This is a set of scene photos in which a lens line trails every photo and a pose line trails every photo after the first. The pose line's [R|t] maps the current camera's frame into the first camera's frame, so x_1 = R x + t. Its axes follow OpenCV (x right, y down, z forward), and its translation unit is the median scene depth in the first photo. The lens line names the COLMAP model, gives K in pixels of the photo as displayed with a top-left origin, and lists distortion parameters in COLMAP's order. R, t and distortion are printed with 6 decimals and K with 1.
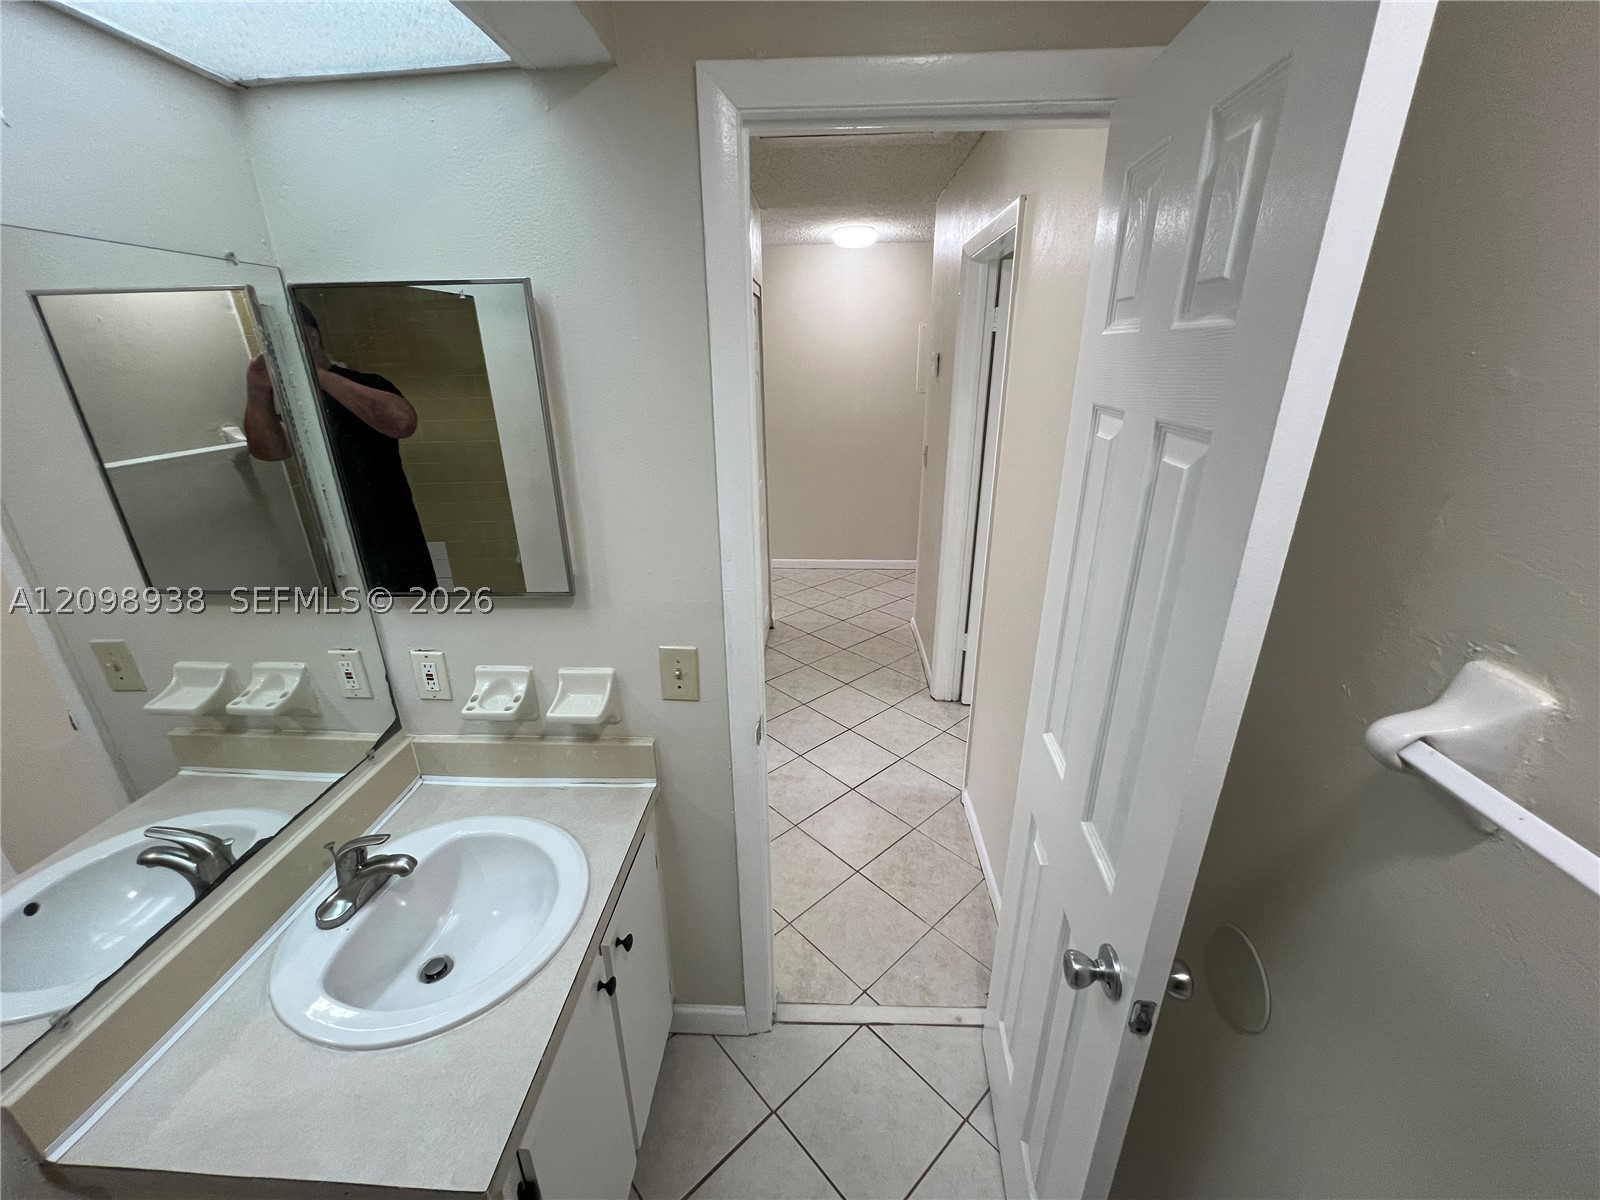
lens RADIAL K [[638.6, 0, 794.5], [0, 638.6, 600.1], [0, 0, 1]] dist [-0.001662, 0.000151]
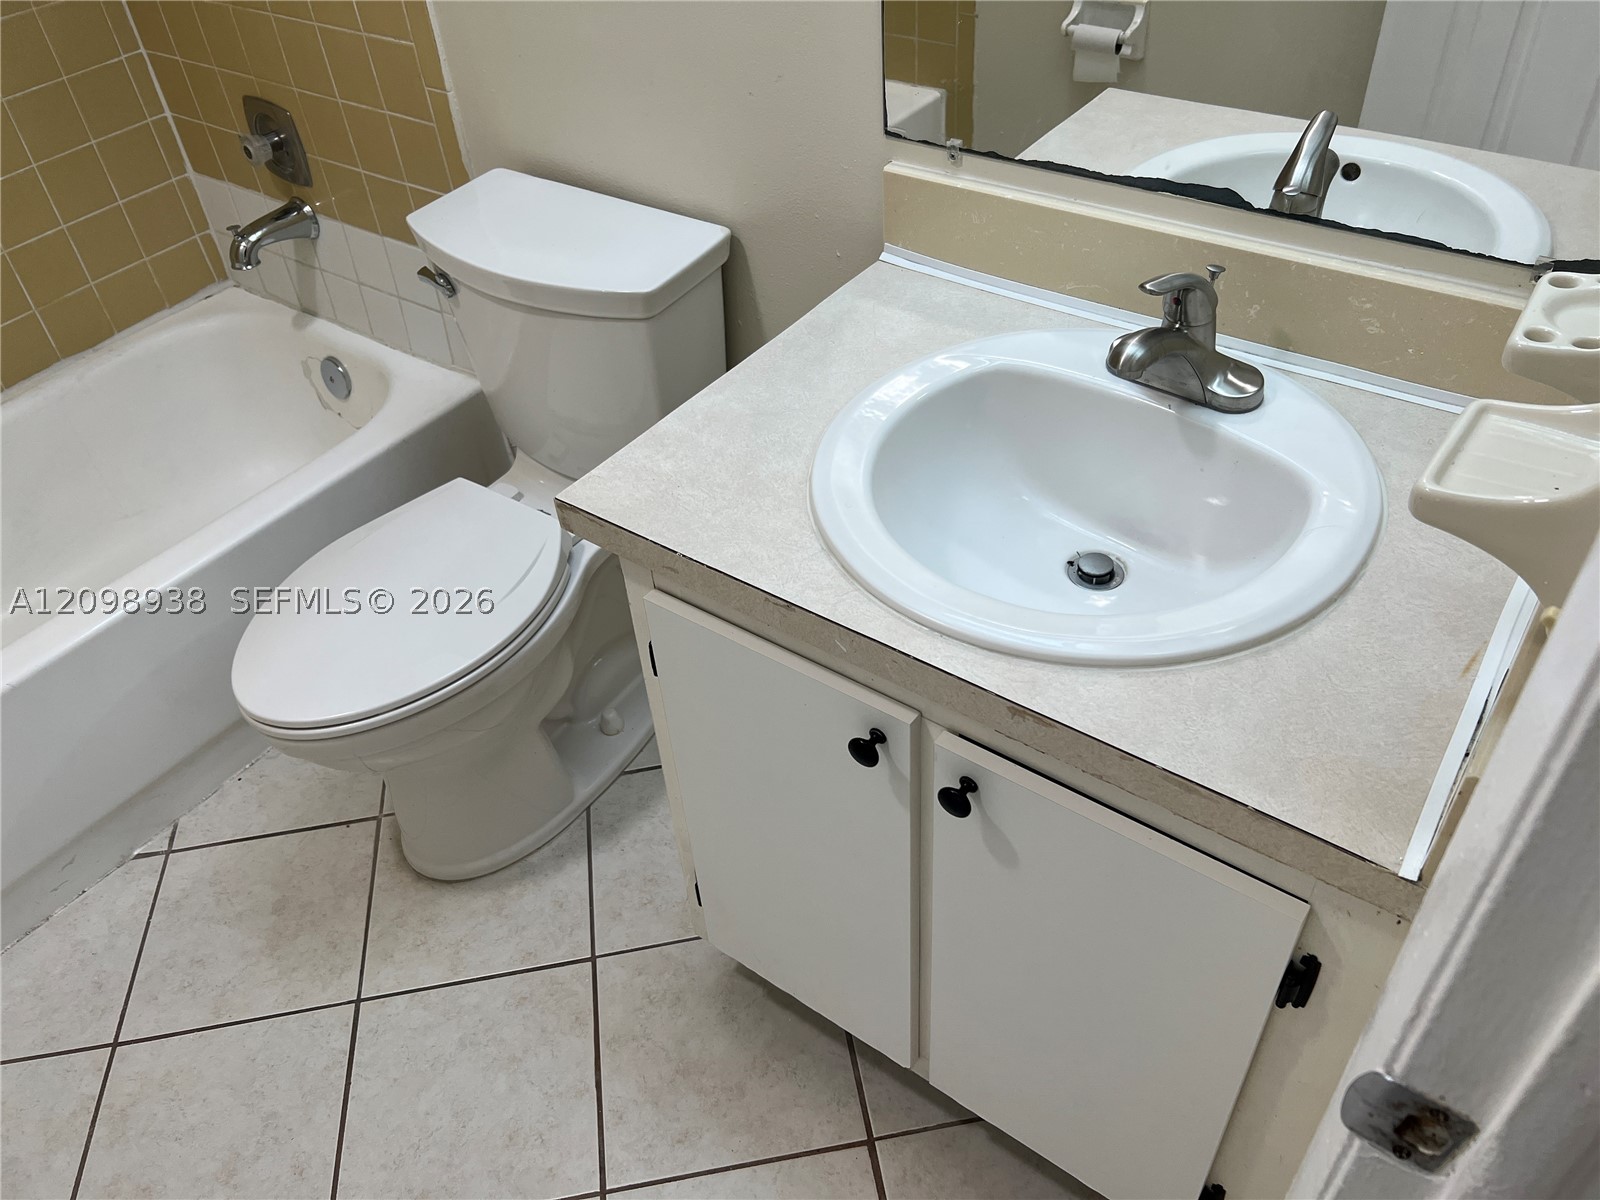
lens RADIAL K [[1217.6, 0, 789.3], [0, 1217.6, 609.6], [0, 0, 1]] dist [0.043470, -0.057001]
pose [[-0.543354, 0.603628, -0.583438, 0.177373], [-0.225494, 0.564499, 0.794036, -0.145313], [0.808653, 0.563004, -0.170608, 0.854295]]
